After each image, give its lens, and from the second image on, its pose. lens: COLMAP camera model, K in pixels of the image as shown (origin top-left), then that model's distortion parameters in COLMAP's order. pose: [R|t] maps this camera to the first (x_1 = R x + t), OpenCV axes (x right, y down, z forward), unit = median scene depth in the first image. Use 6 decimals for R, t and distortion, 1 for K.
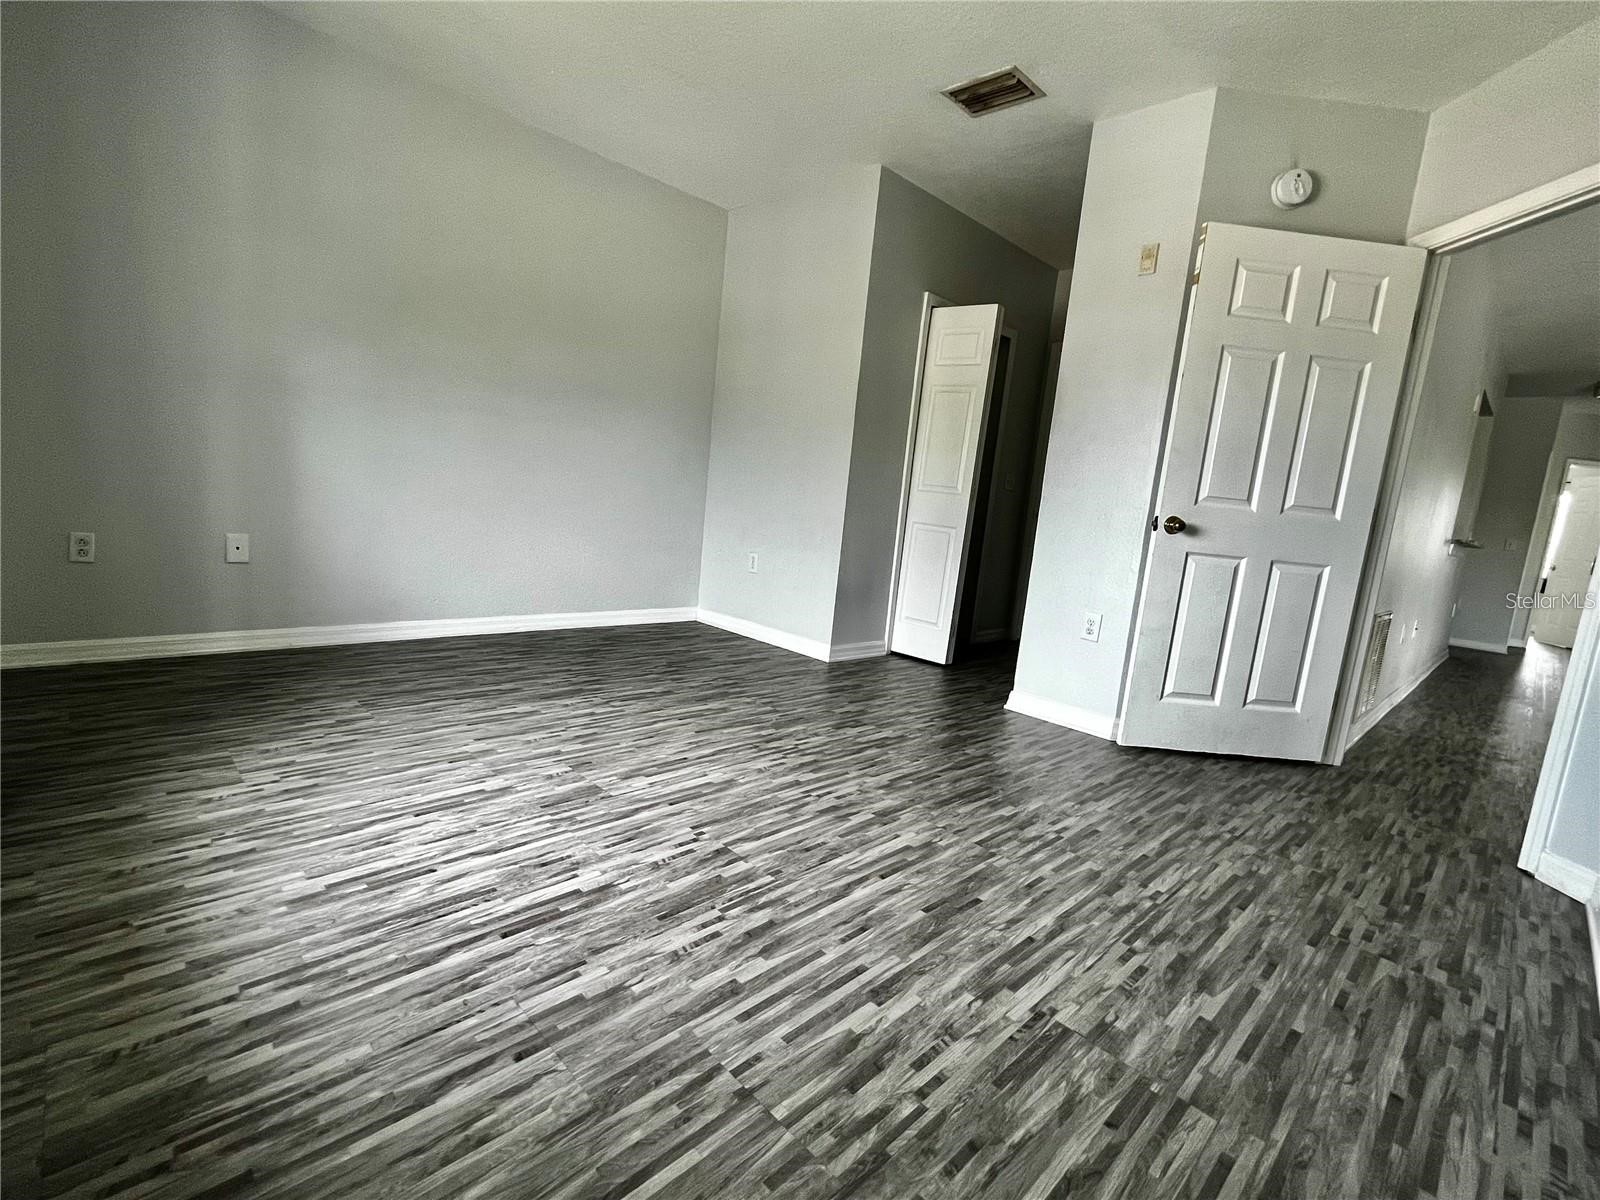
lens RADIAL K [[736.0, 0, 800.0], [0, 736.0, 600.0], [0, 0, 1]] dist [0.000437, -0.000152]
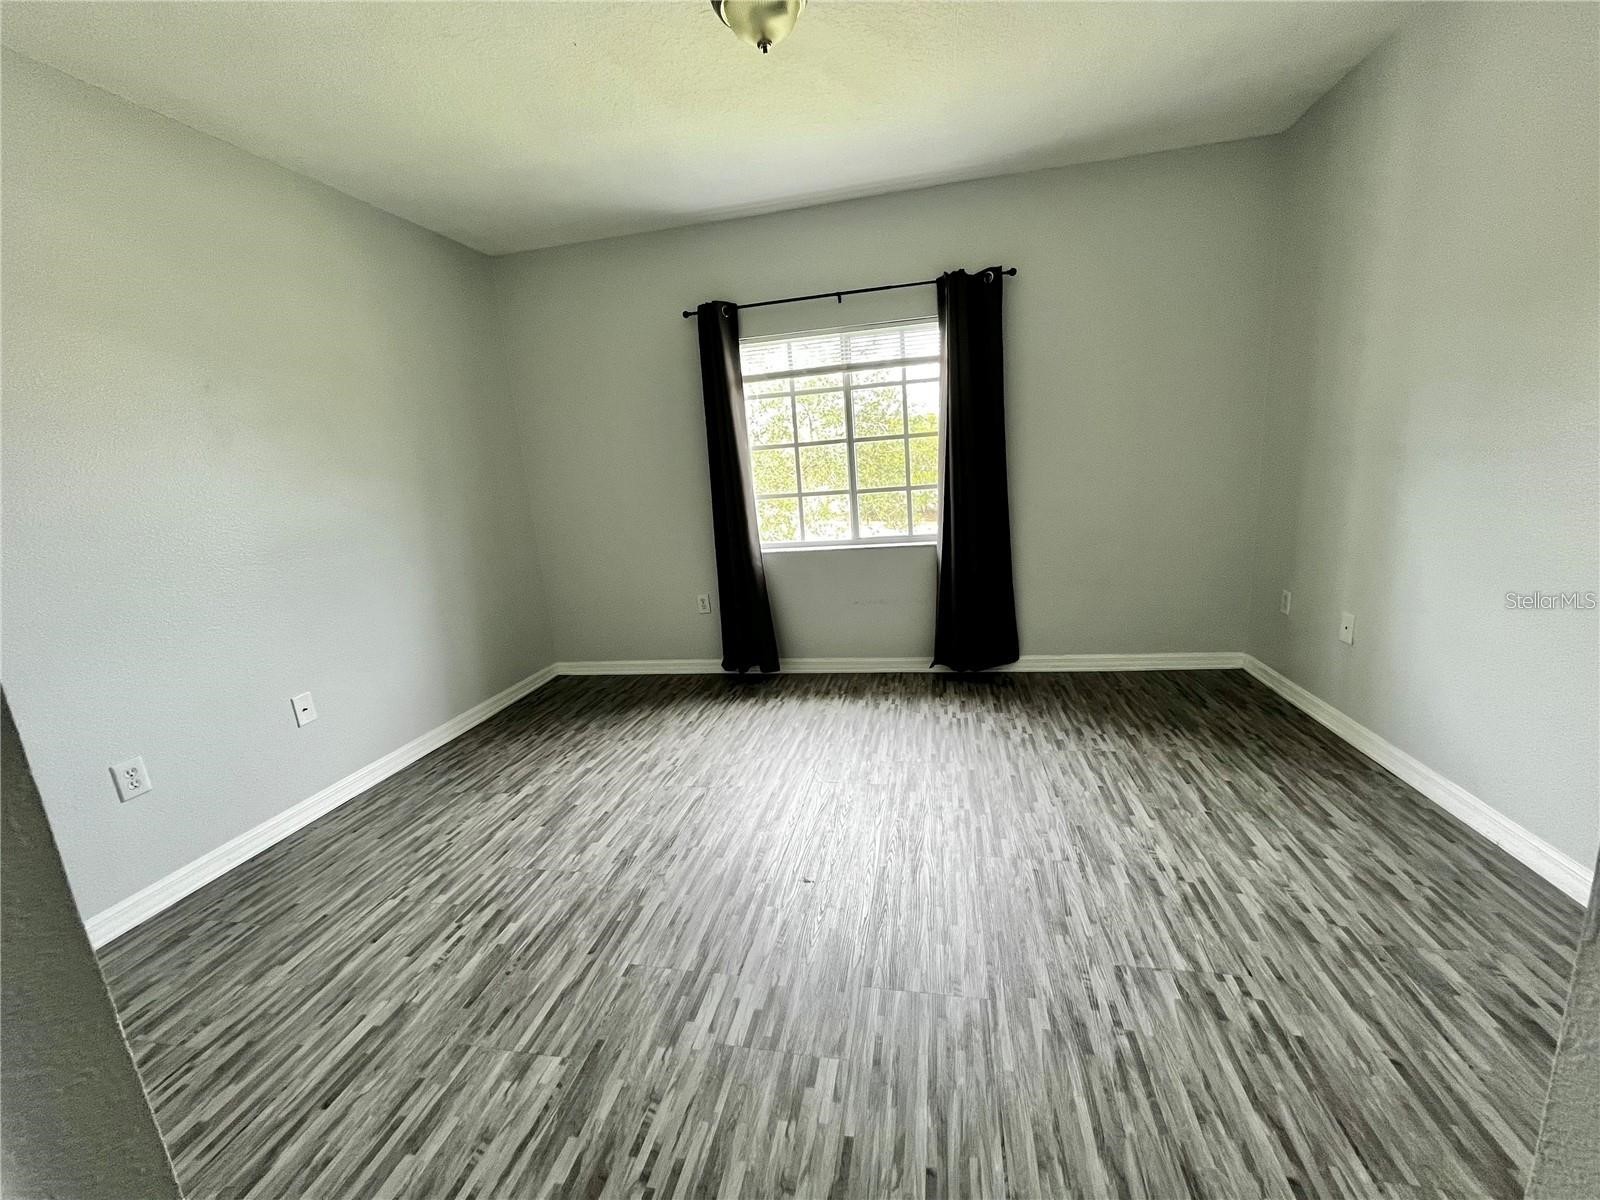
lens RADIAL K [[646.1, 0, 802.8], [0, 646.1, 599.5], [0, 0, 1]] dist [-0.001259, 0.000318]
pose [[-0.826001, 0.085468, -0.557152, 0.418371], [-0.086906, 0.957309, 0.275695, -0.405293], [0.556930, 0.276143, -0.783310, 1.844106]]
